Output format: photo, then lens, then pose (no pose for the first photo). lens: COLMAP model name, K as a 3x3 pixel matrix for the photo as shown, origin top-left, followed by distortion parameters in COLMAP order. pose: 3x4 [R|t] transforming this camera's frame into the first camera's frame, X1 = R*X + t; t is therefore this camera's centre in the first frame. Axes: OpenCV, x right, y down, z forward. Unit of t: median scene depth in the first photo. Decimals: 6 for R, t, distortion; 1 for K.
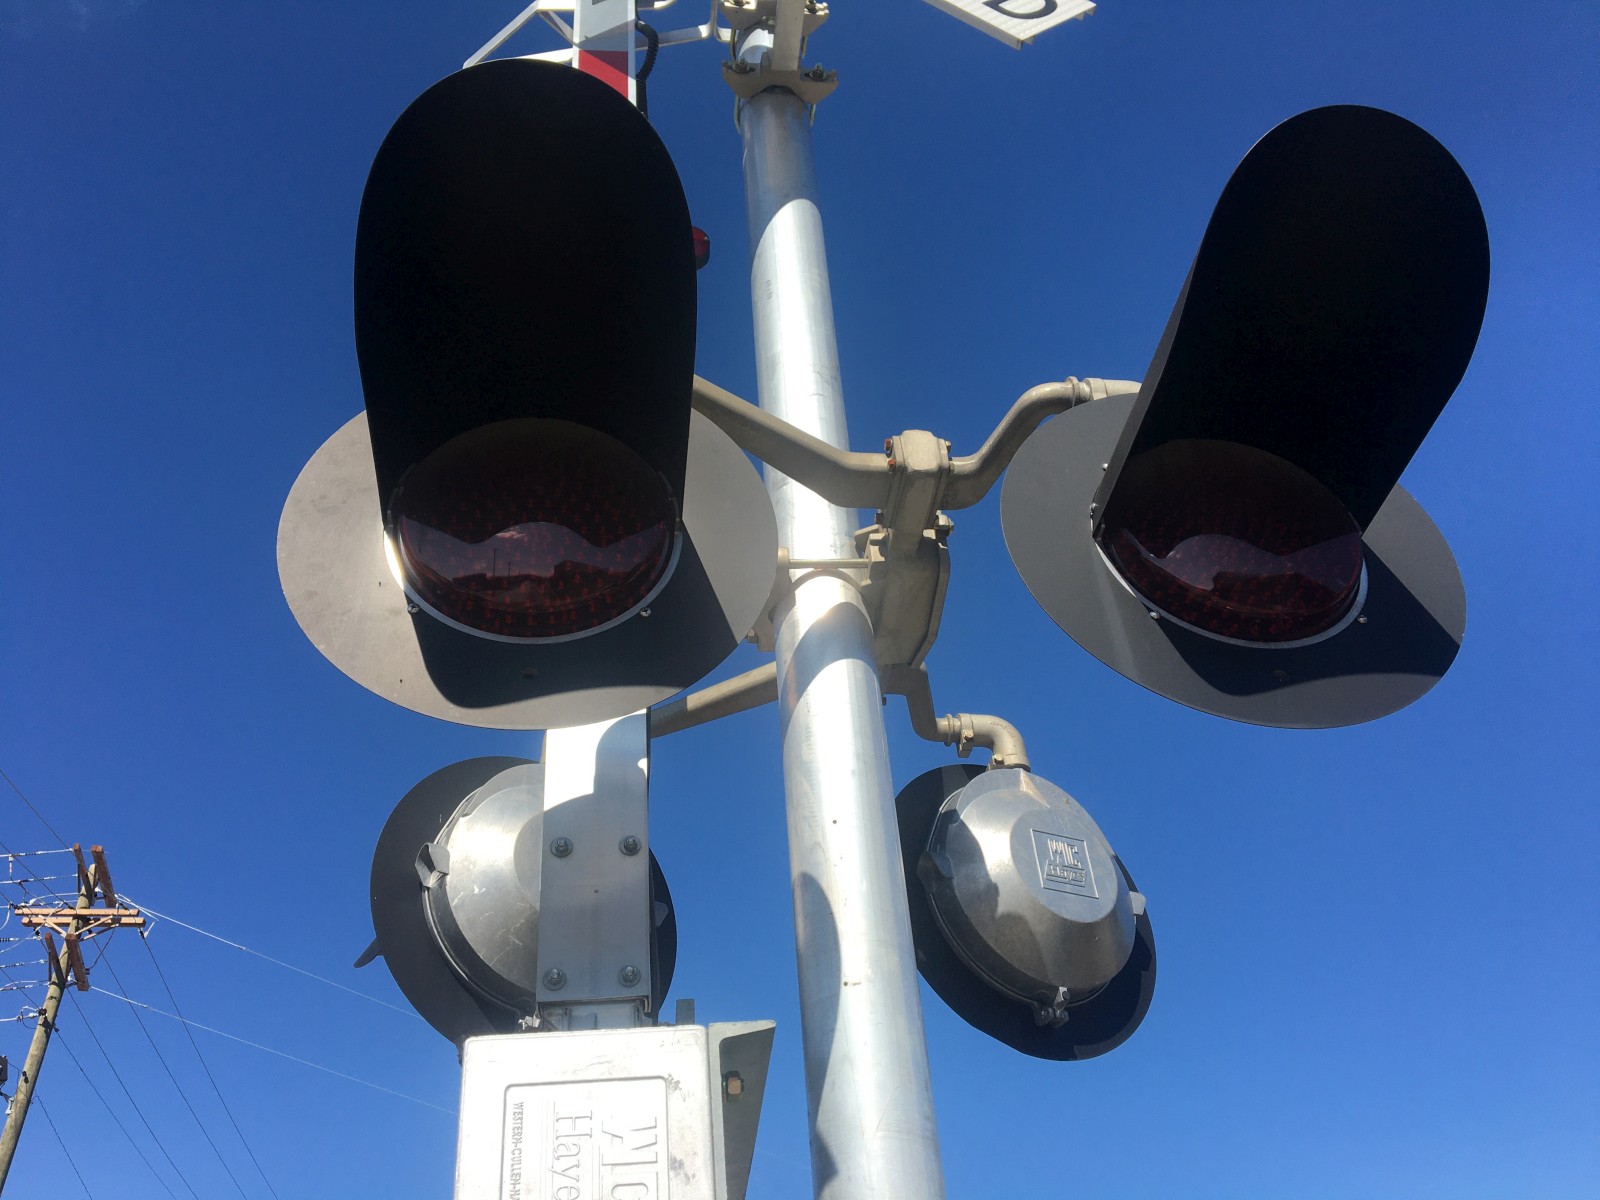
lens RADIAL K [[1346.4, 0, 768.5], [0, 1346.4, 607.4], [0, 0, 1]] dist [0.088379, -0.131151]
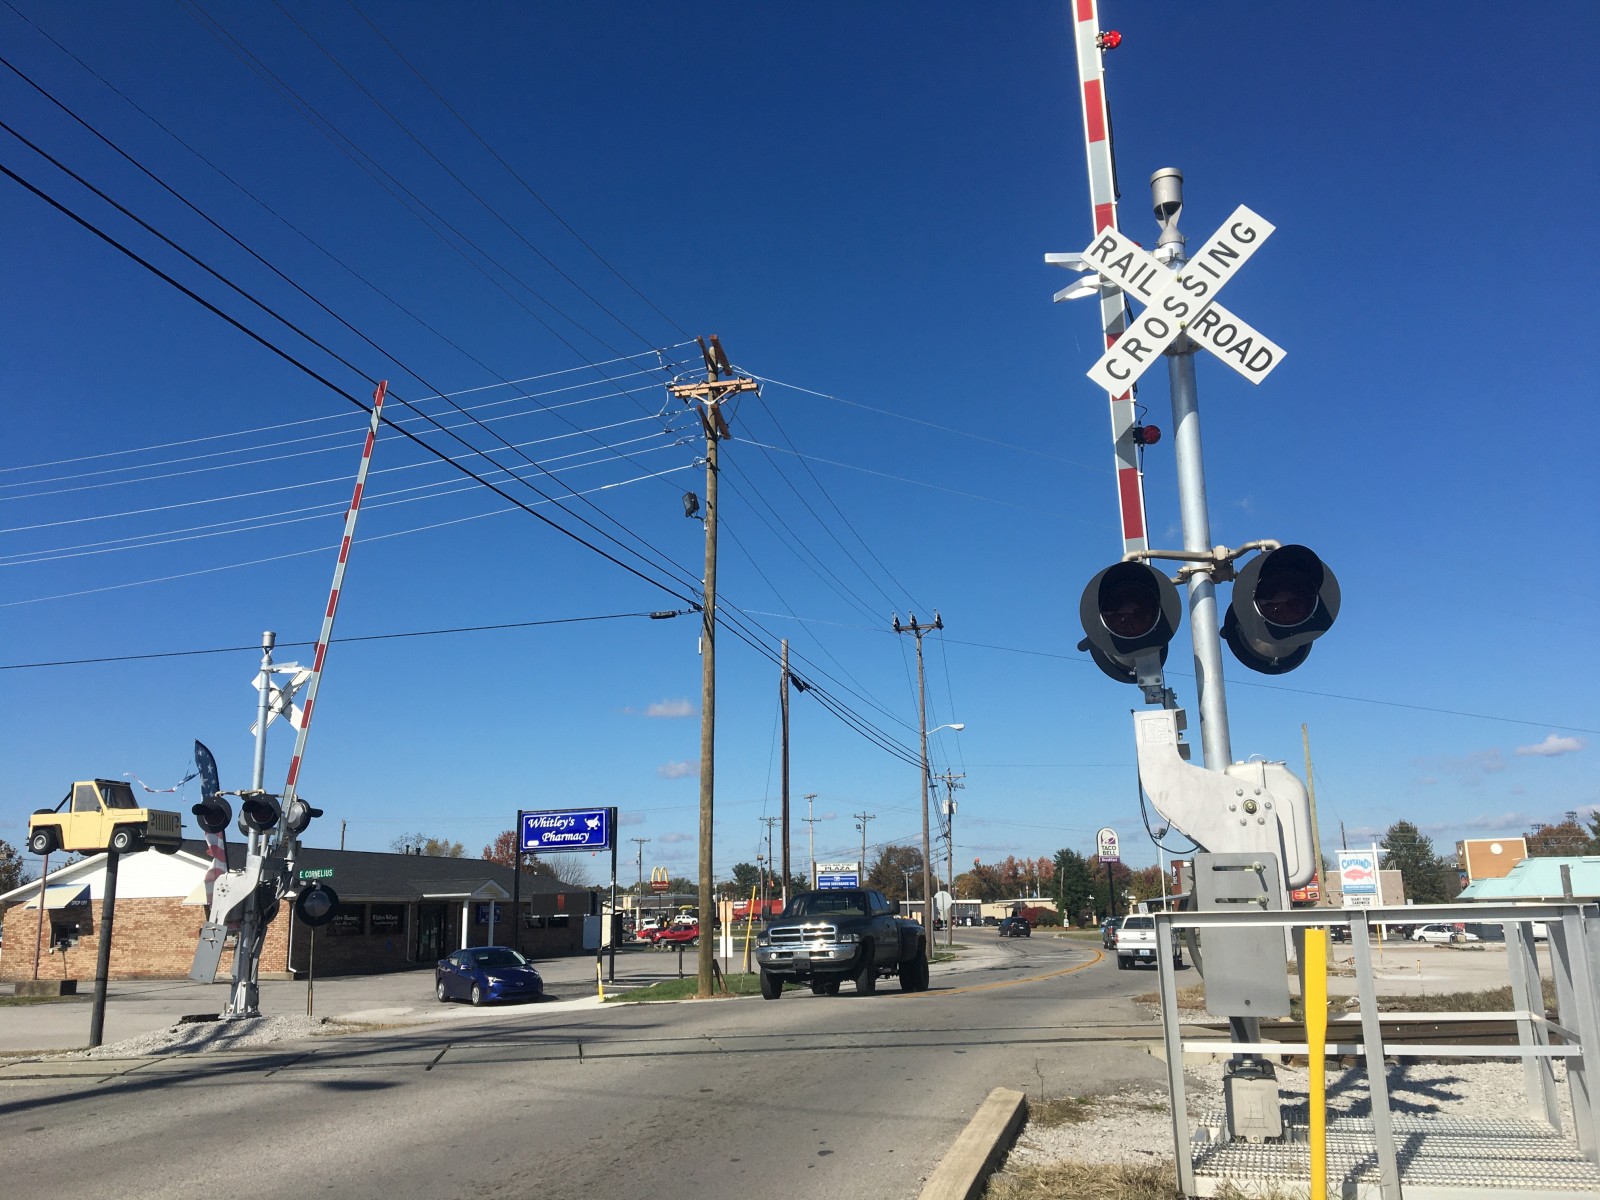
lens RADIAL K [[1346.4, 0, 786.6], [0, 1346.4, 602.1], [0, 0, 1]] dist [0.088379, -0.131151]
pose [[0.934916, -0.043013, -0.352252, 0.376769], [0.198370, 0.886403, 0.418258, -2.282760], [0.294246, -0.460912, 0.837245, -3.322698]]
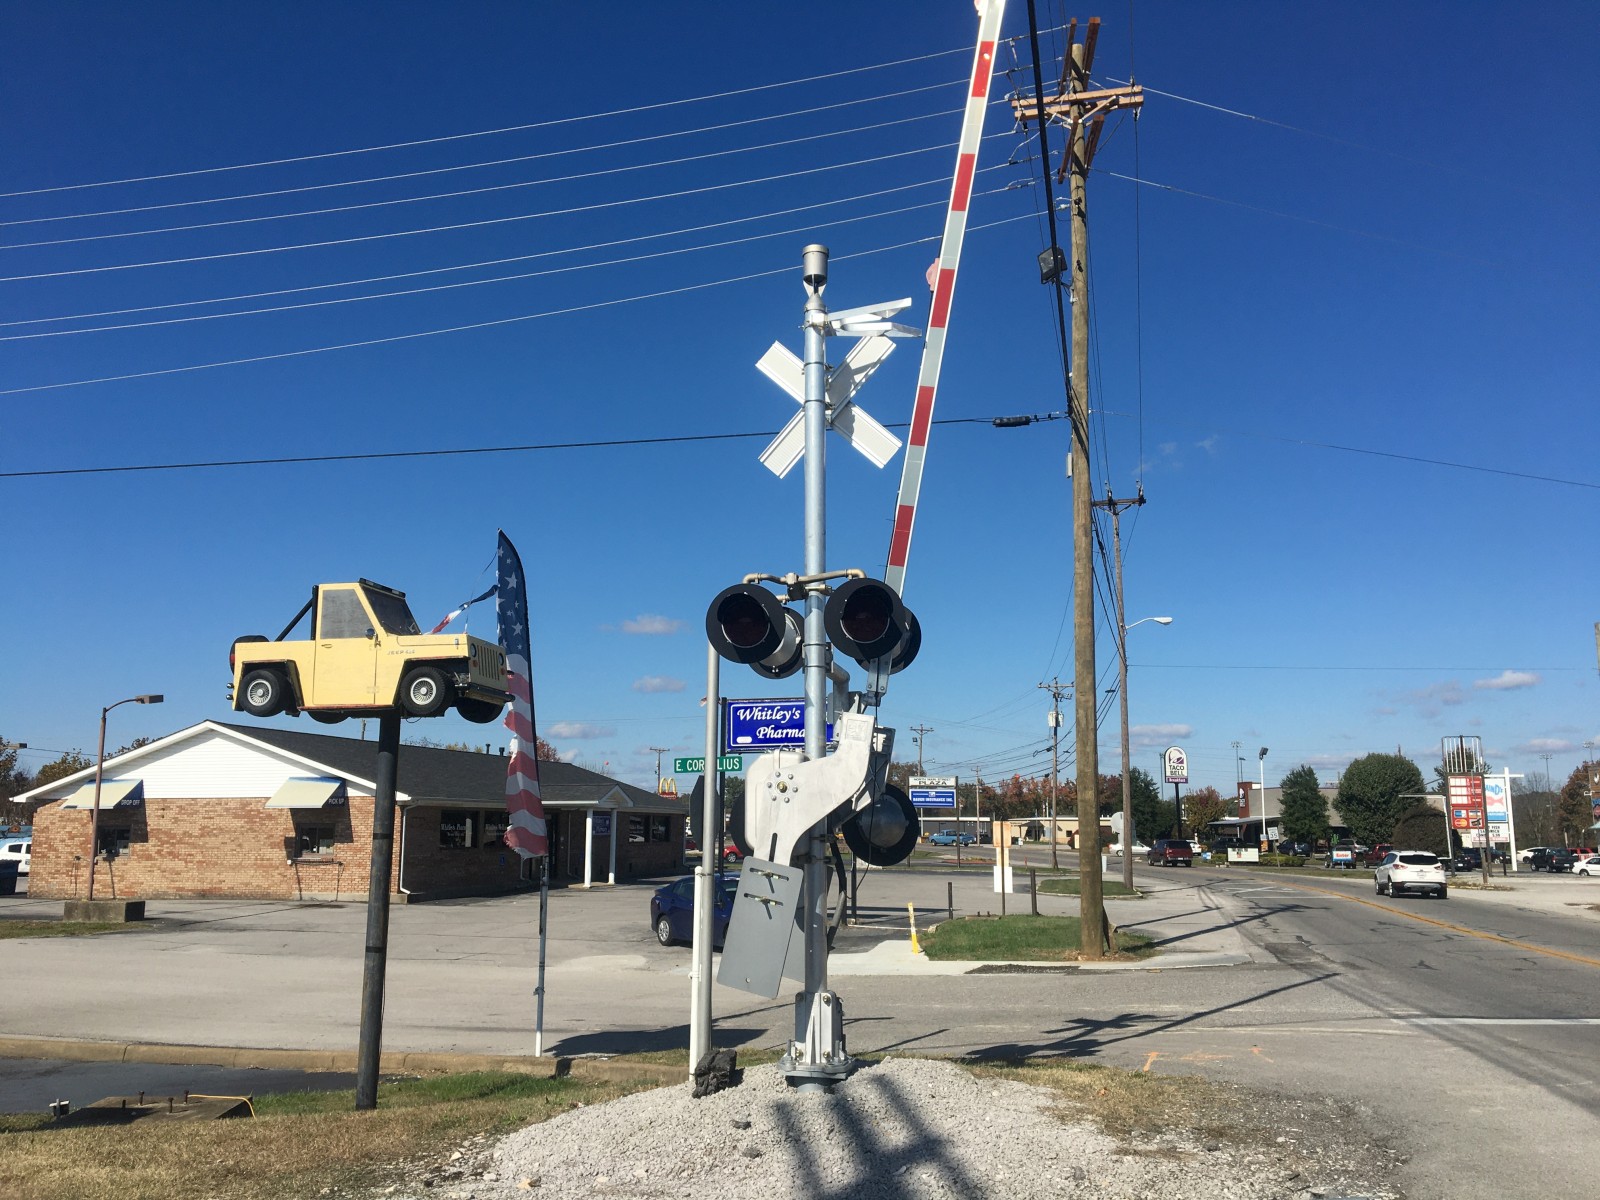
lens RADIAL K [[1346.4, 0, 800.3], [0, 1346.4, 601.7], [0, 0, 1]] dist [0.088379, -0.131151]
pose [[0.943572, 0.002077, -0.331161, -6.676872], [0.165182, 0.863755, 0.476069, 0.809665], [0.287031, -0.503907, 0.814672, 0.121050]]
